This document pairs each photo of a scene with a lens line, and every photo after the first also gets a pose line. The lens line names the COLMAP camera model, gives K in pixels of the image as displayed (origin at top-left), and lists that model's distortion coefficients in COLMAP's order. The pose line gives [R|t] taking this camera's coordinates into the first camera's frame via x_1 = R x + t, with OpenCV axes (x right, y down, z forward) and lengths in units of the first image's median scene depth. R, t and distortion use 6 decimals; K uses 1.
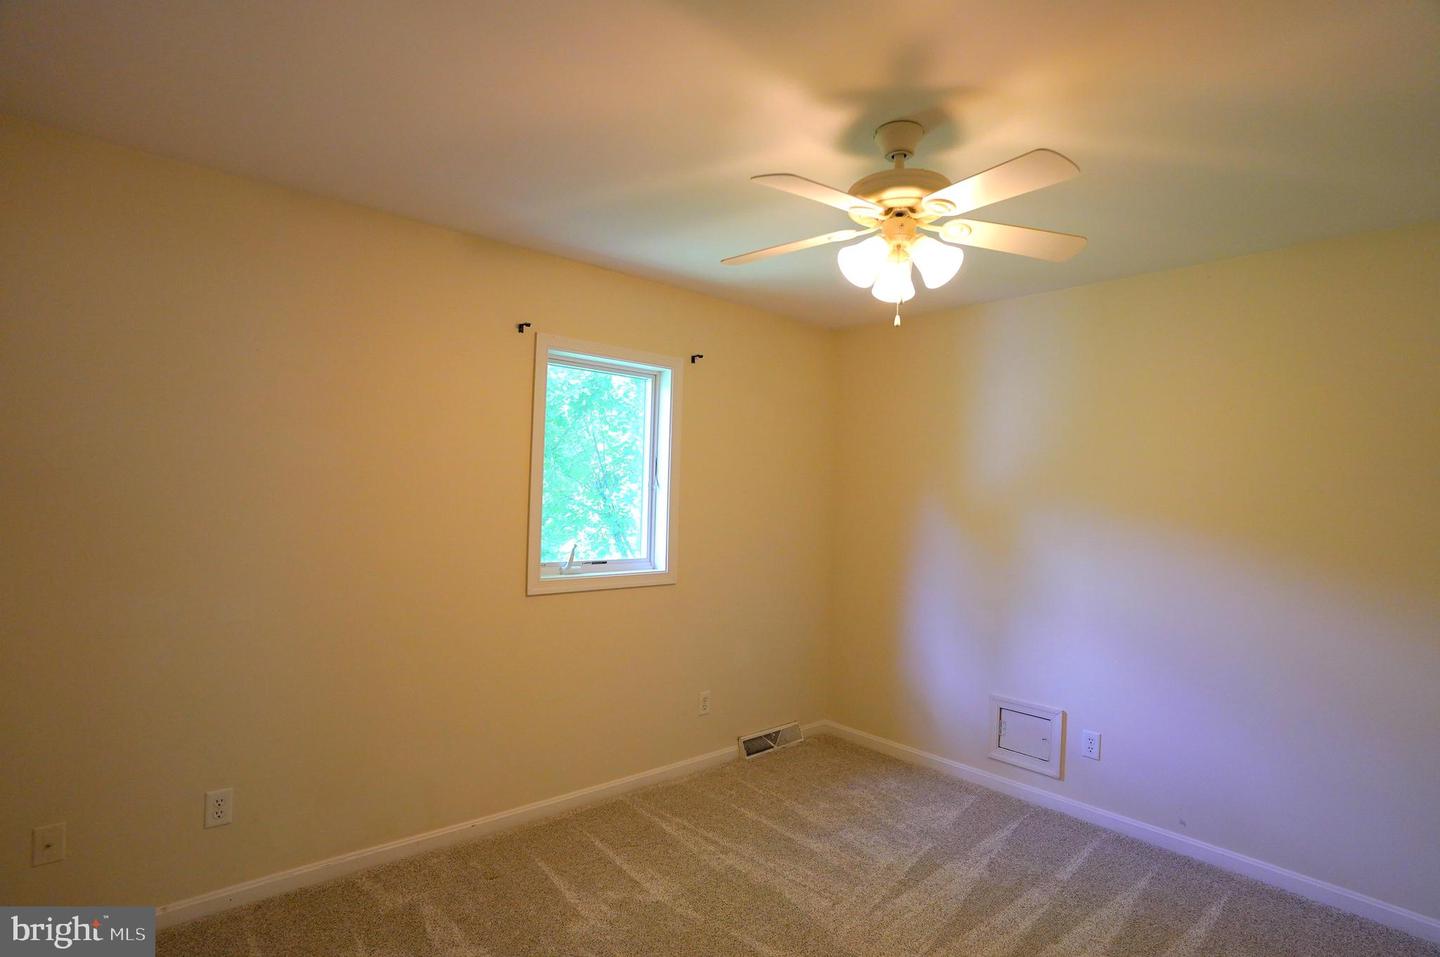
lens RADIAL K [[719.0, 0, 715.0], [0, 719.0, 481.5], [0, 0, 1]] dist [-0.084791, 0.040007]
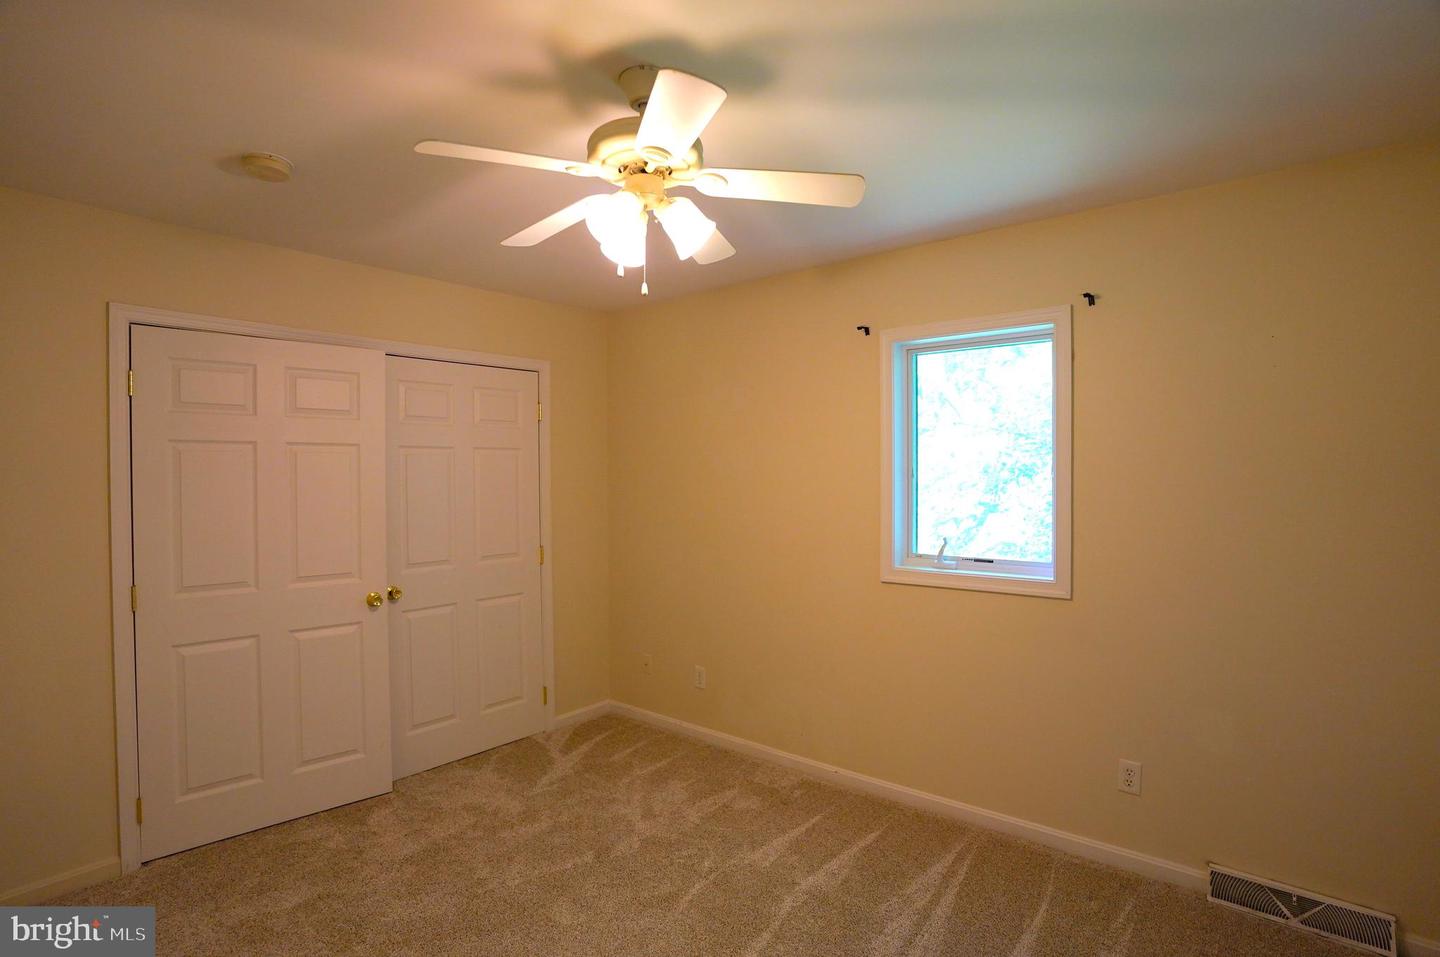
lens RADIAL K [[708.2, 0, 718.1], [0, 708.2, 481.2], [0, 0, 1]] dist [-0.084468, 0.037425]
pose [[0.131554, -0.024020, -0.991018, 0.690368], [0.025492, 0.999458, -0.020841, 0.024572], [0.990981, -0.022521, 0.132095, 0.582055]]
